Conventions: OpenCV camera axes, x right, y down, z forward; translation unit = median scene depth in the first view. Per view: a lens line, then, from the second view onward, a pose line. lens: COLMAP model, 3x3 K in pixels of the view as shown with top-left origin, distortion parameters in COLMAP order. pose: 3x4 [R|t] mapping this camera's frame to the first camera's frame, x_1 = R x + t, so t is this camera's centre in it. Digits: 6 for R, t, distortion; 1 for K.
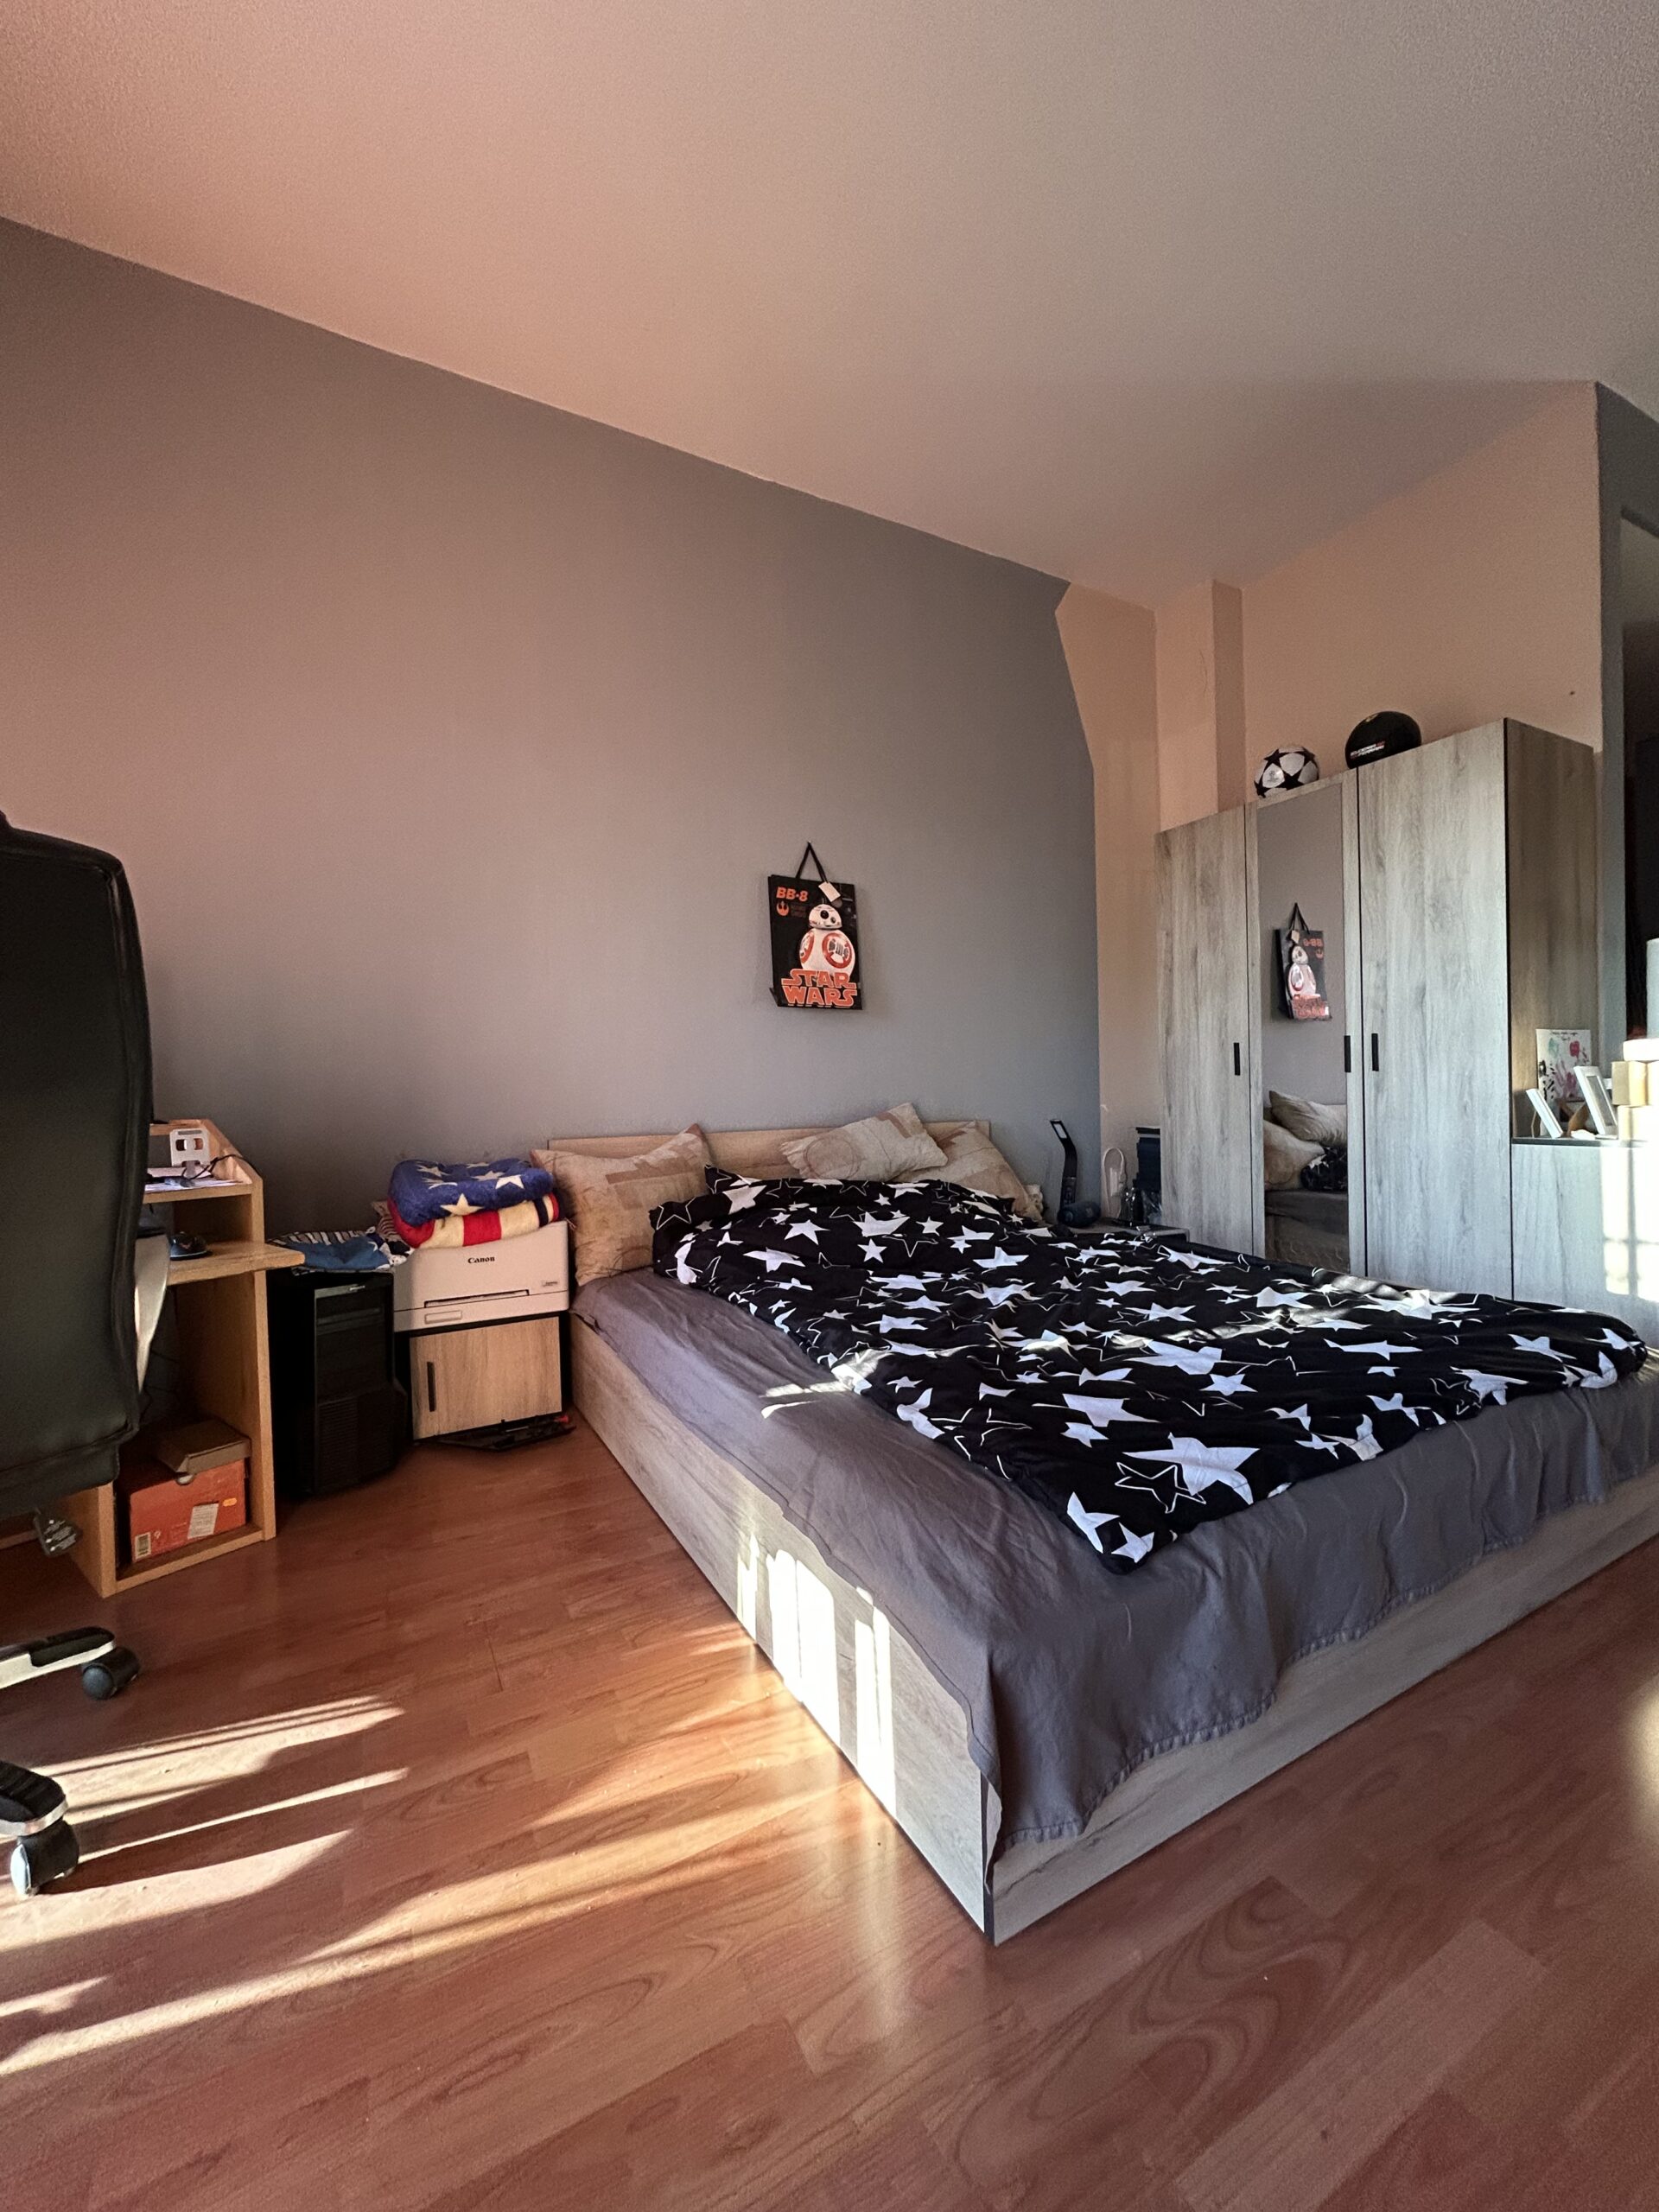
lens RADIAL K [[892.0, 0, 832.1], [0, 892.0, 1107.1], [0, 0, 1]] dist [-0.004592, 0.001281]
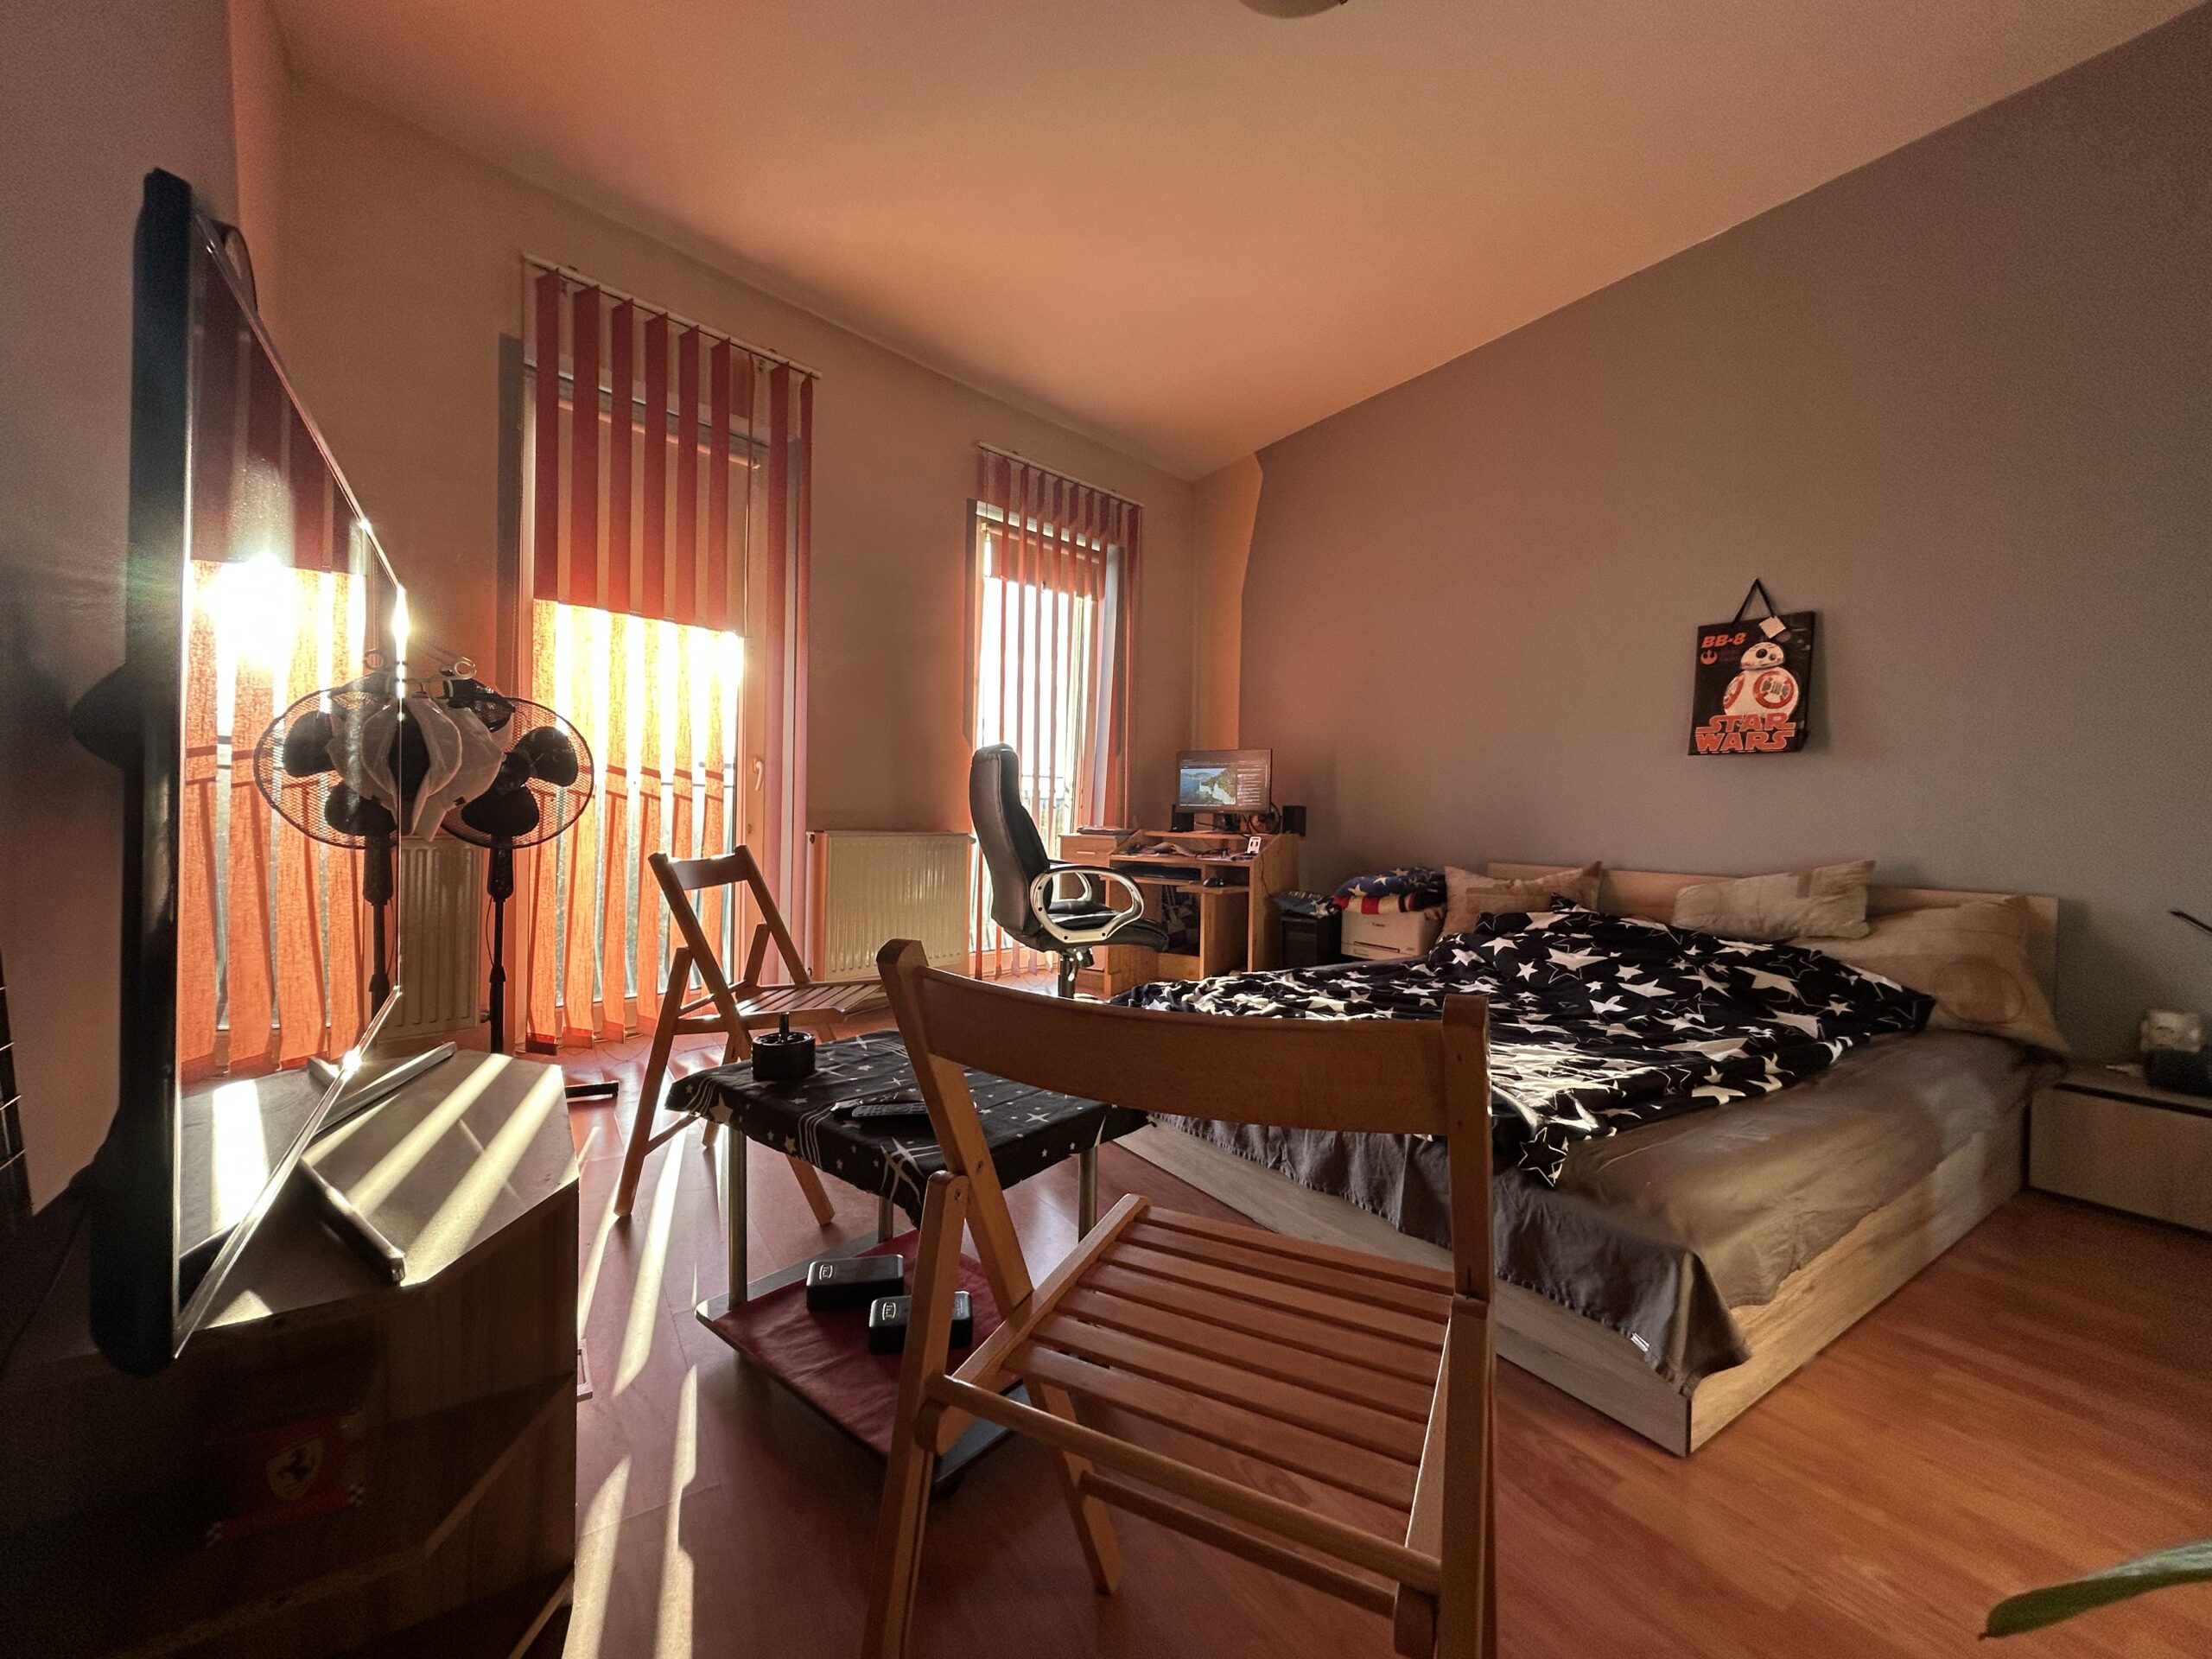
lens RADIAL K [[892.0, 0, 1106.3], [0, 892.0, 830.2], [0, 0, 1]] dist [-0.004592, 0.001281]
pose [[0.112391, 0.044084, -0.992686, 0.862086], [-0.040009, 0.998406, 0.039808, -0.039253], [0.992858, 0.035243, 0.113976, 0.212329]]
